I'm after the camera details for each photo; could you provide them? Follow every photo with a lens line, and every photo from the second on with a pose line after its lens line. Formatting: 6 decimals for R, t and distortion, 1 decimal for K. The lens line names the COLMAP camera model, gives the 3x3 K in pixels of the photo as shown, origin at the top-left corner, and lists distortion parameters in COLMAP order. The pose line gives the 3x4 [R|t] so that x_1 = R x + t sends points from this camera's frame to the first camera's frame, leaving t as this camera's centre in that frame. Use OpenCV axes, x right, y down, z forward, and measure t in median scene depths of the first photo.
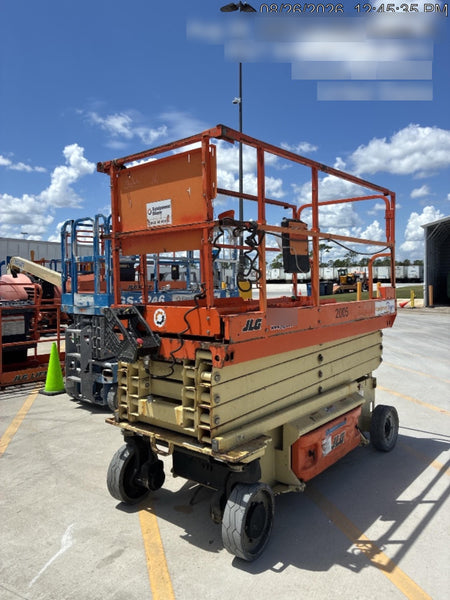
lens RADIAL K [[456.7, 0, 228.7], [0, 456.7, 295.5], [0, 0, 1]] dist [0.026450, -0.033450]
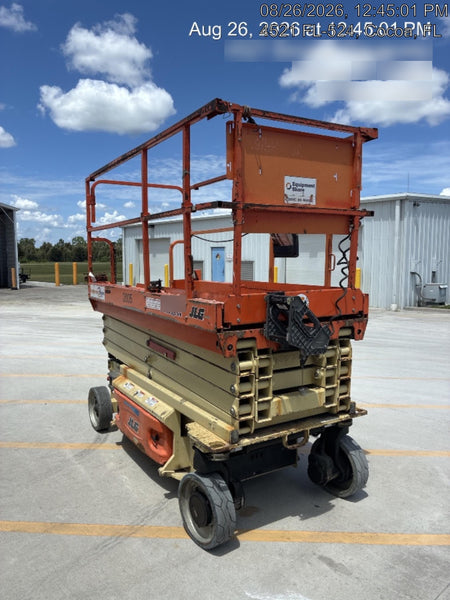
lens RADIAL K [[456.7, 0, 221.5], [0, 456.7, 295.9], [0, 0, 1]] dist [0.026450, -0.033450]
pose [[0.343820, -0.069446, 0.936464, -1.061924], [0.036299, 0.997499, 0.060645, -0.028614], [-0.938334, 0.013142, 0.345481, 0.811370]]
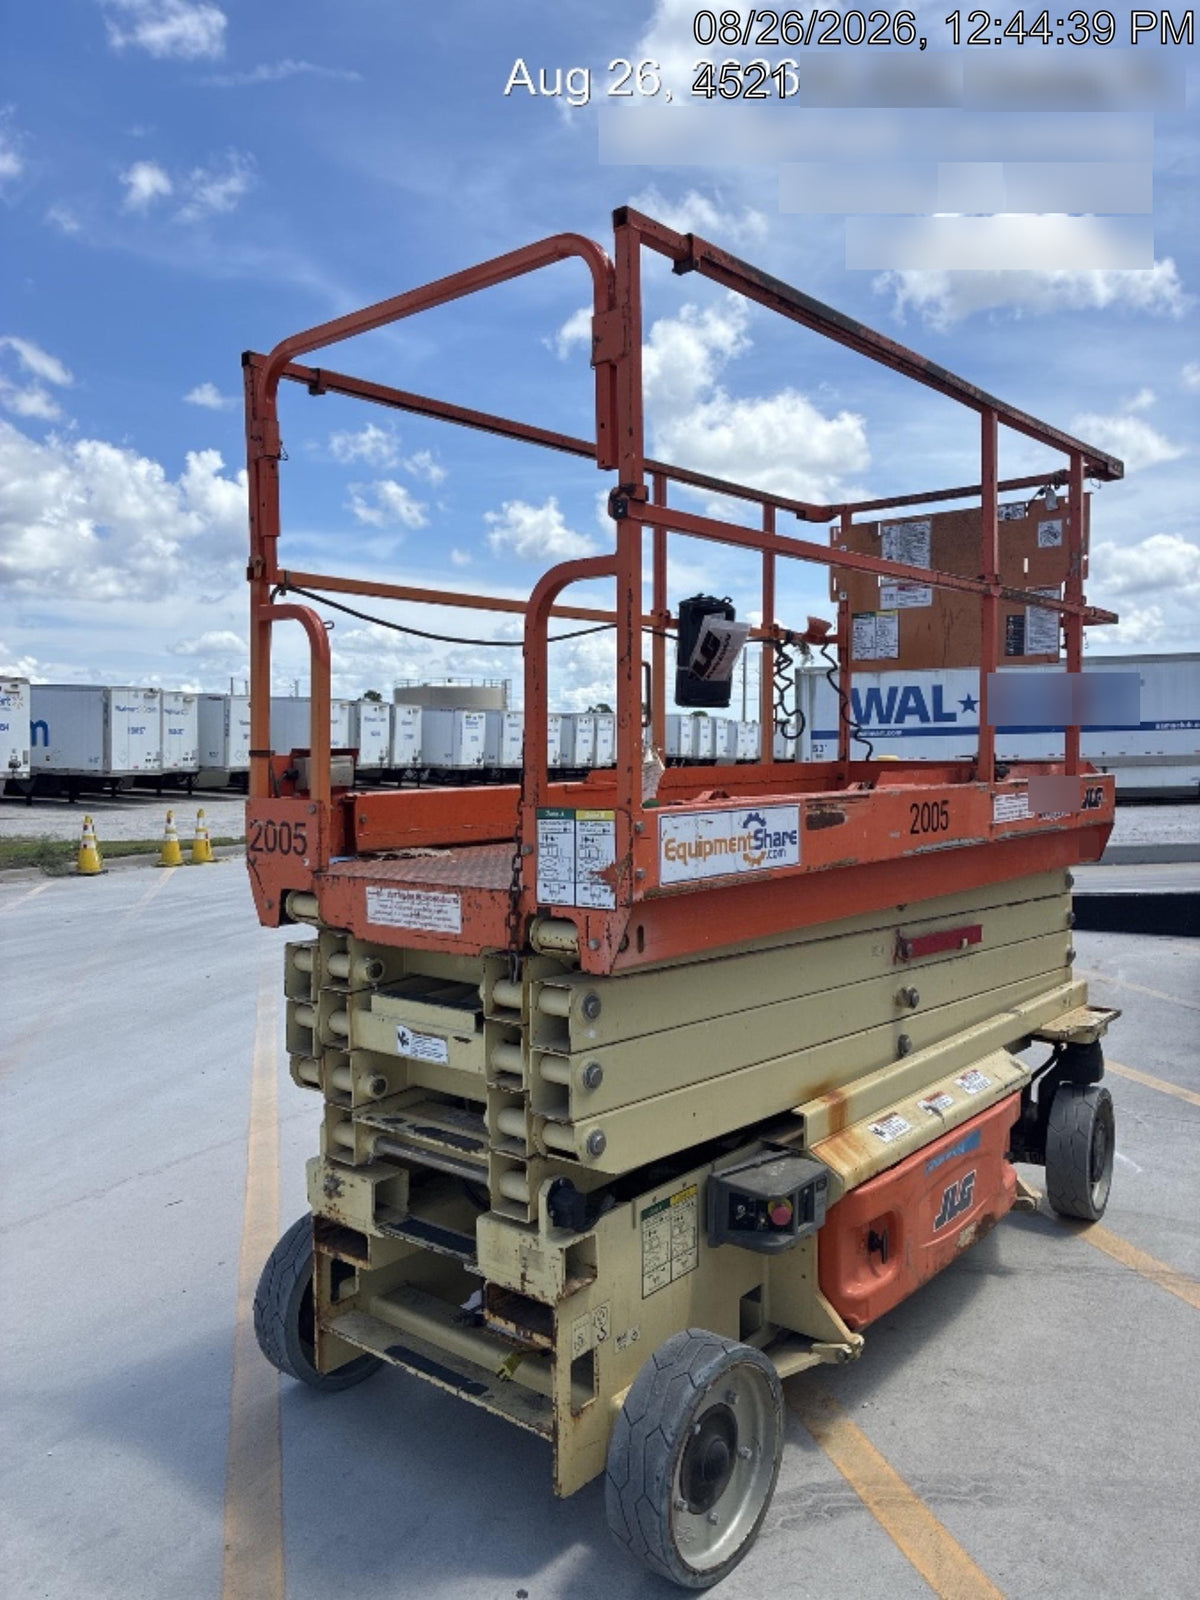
lens RADIAL K [[1217.8, 0, 587.7], [0, 1217.8, 795.3], [0, 0, 1]] dist [0.026450, -0.033450]
pose [[-0.999529, 0.024039, 0.019064, 0.272285], [0.025395, 0.996906, 0.074383, -0.059437], [-0.017217, 0.074832, -0.997048, 2.502841]]
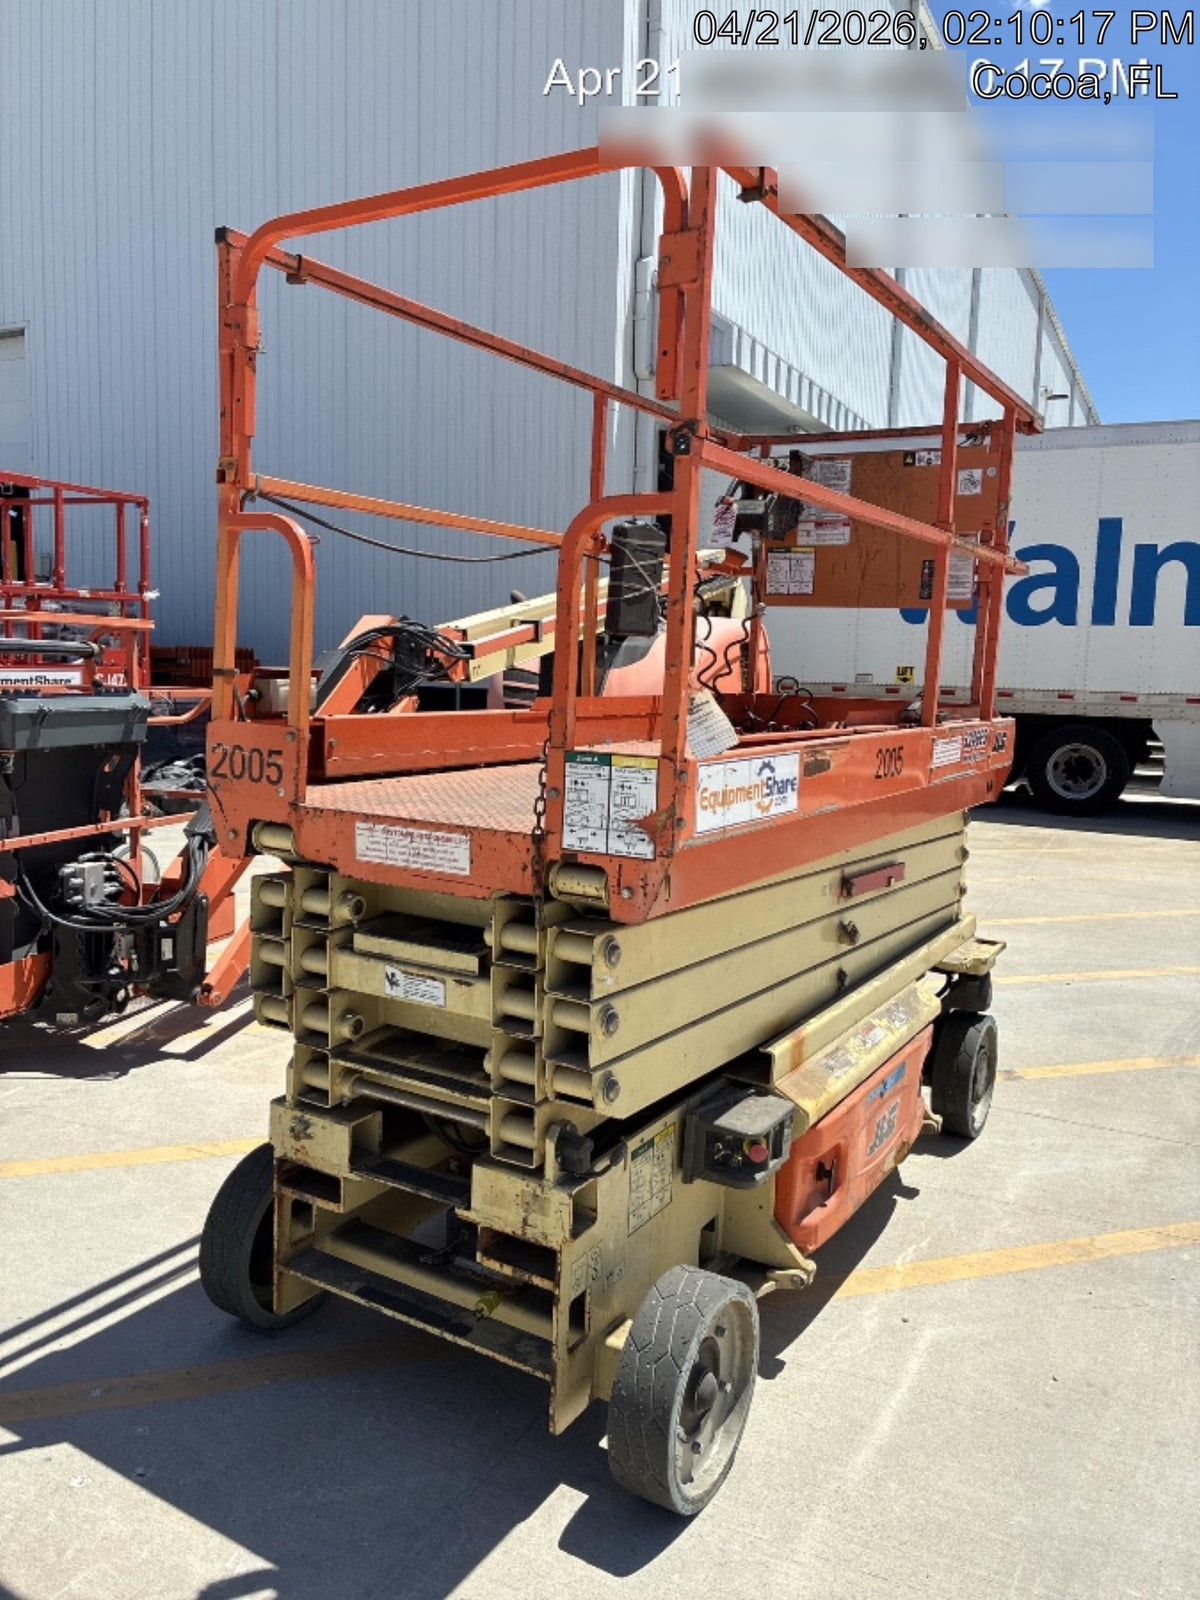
lens RADIAL K [[1217.8, 0, 573.8], [0, 1217.8, 782.2], [0, 0, 1]] dist [0.026450, -0.033450]
pose [[-0.991008, -0.008153, -0.133553, 0.414180], [-0.027019, 0.989773, 0.140067, -0.080591], [0.131046, 0.142416, -0.981094, 2.470944]]
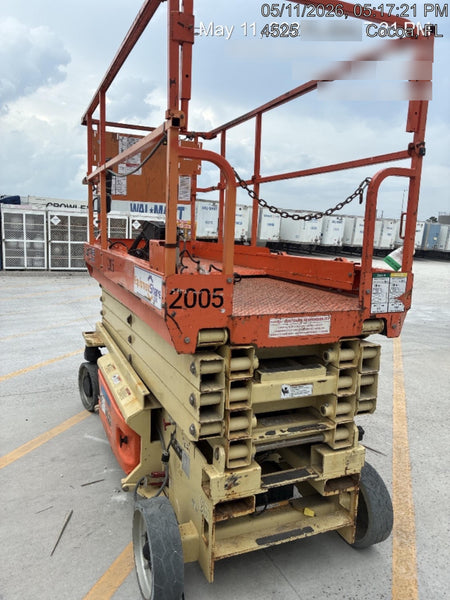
lens RADIAL K [[456.7, 0, 215.1], [0, 456.7, 302.2], [0, 0, 1]] dist [0.026450, -0.033450]
pose [[-0.475454, 0.140322, -0.868478, 1.021644], [-0.055985, 0.980370, 0.189050, -0.067272], [0.877958, 0.138506, -0.458265, 1.845439]]
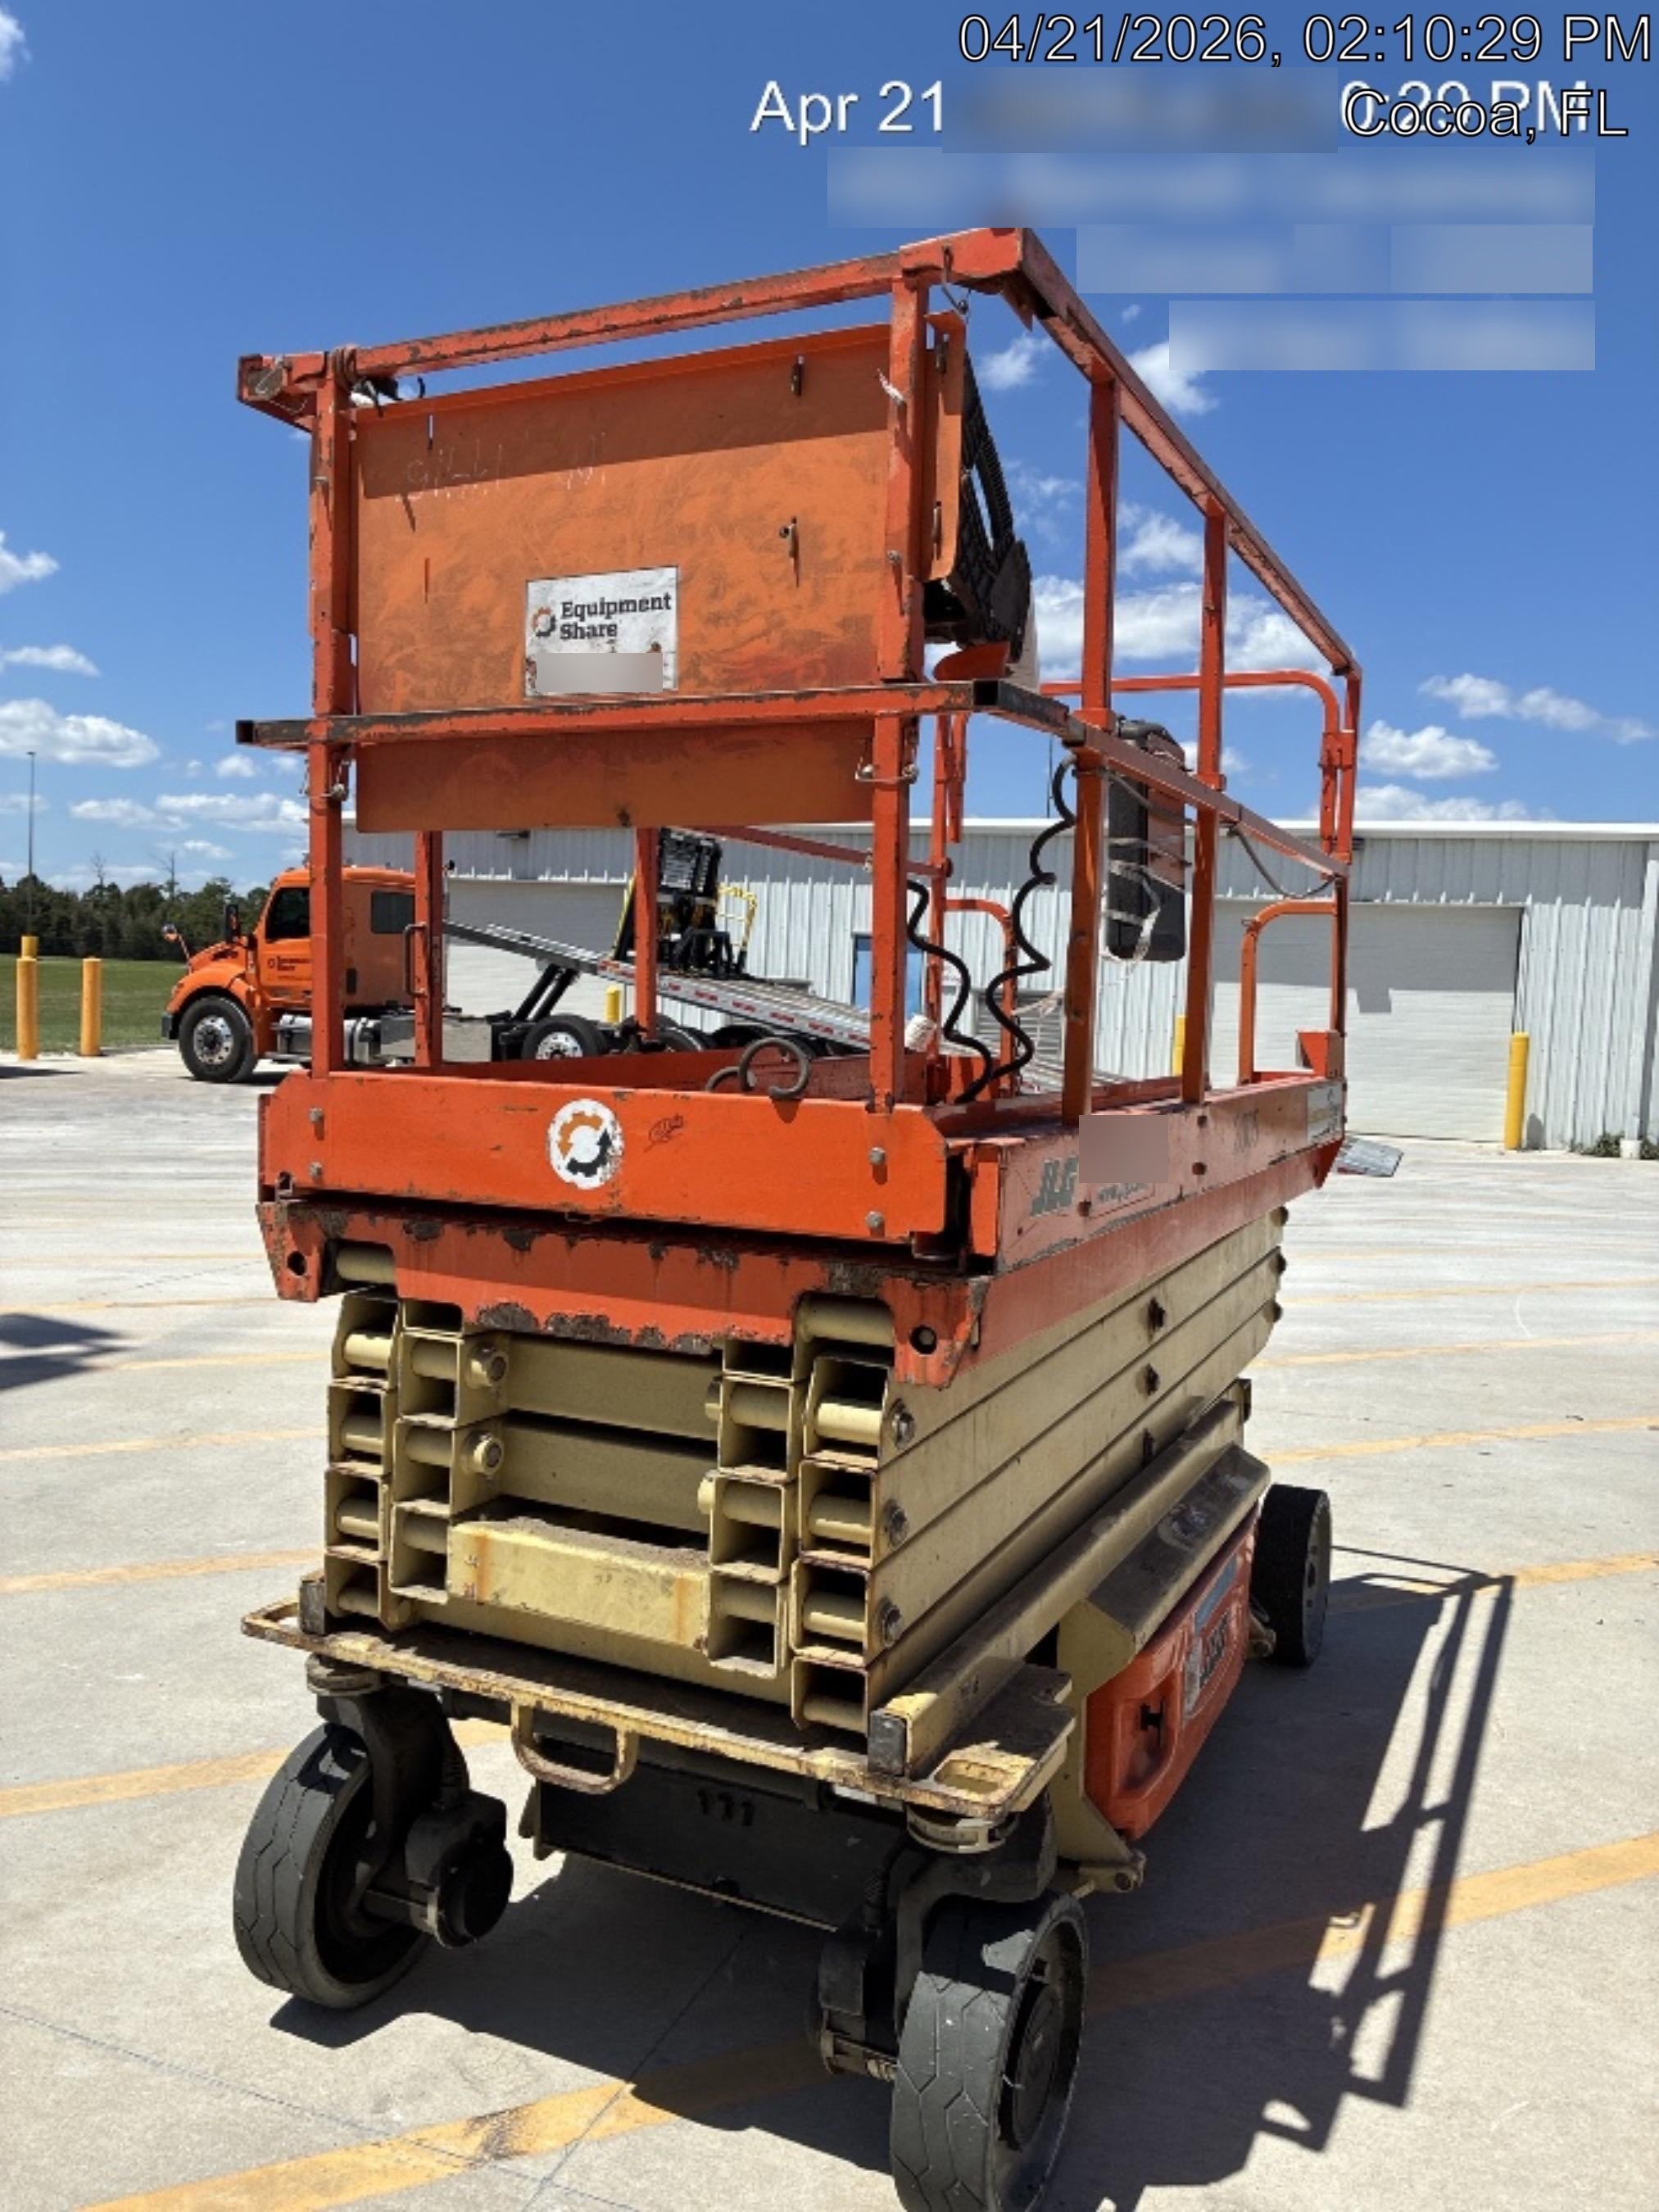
lens RADIAL K [[1683.6, 0, 831.3], [0, 1683.6, 1108.6], [0, 0, 1]] dist [0.026450, -0.033450]
pose [[0.969113, 0.025102, 0.245335, -0.228001], [-0.034224, 0.998870, 0.032987, 0.004946], [-0.244230, -0.040365, 0.968877, 0.223306]]
